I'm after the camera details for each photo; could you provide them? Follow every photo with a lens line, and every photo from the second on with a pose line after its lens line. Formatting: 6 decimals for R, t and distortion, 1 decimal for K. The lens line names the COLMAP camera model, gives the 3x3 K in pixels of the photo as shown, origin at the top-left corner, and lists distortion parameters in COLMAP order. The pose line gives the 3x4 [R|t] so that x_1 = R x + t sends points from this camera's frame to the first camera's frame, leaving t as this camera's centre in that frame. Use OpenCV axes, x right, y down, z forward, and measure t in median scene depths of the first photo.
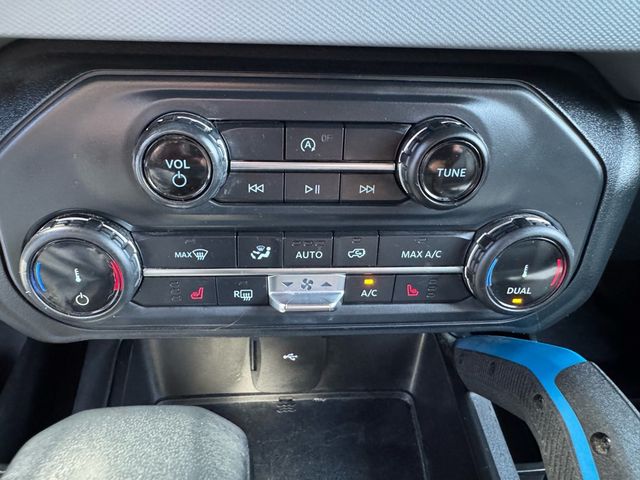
lens RADIAL K [[454.9, 0, 318.4], [0, 454.9, 243.2], [0, 0, 1]] dist [0.024292, -0.025605]
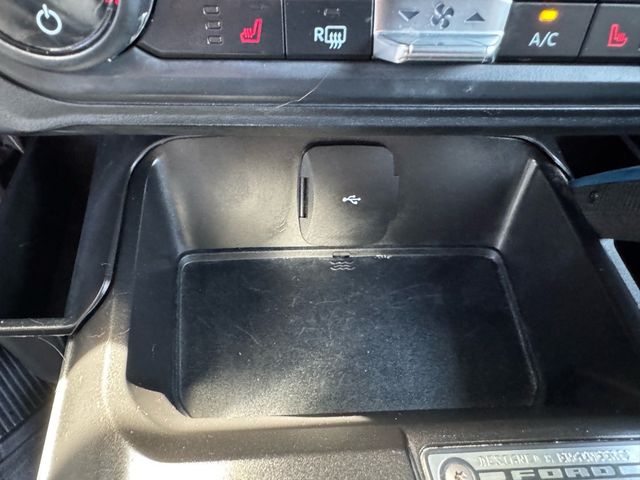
lens RADIAL K [[454.9, 0, 318.6], [0, 454.9, 236.8], [0, 0, 1]] dist [0.024292, -0.025605]
pose [[0.999818, 0.009821, -0.016365, -0.107544], [-0.006115, 0.977082, 0.212776, 0.153440], [0.018080, -0.212637, 0.976964, 0.245378]]
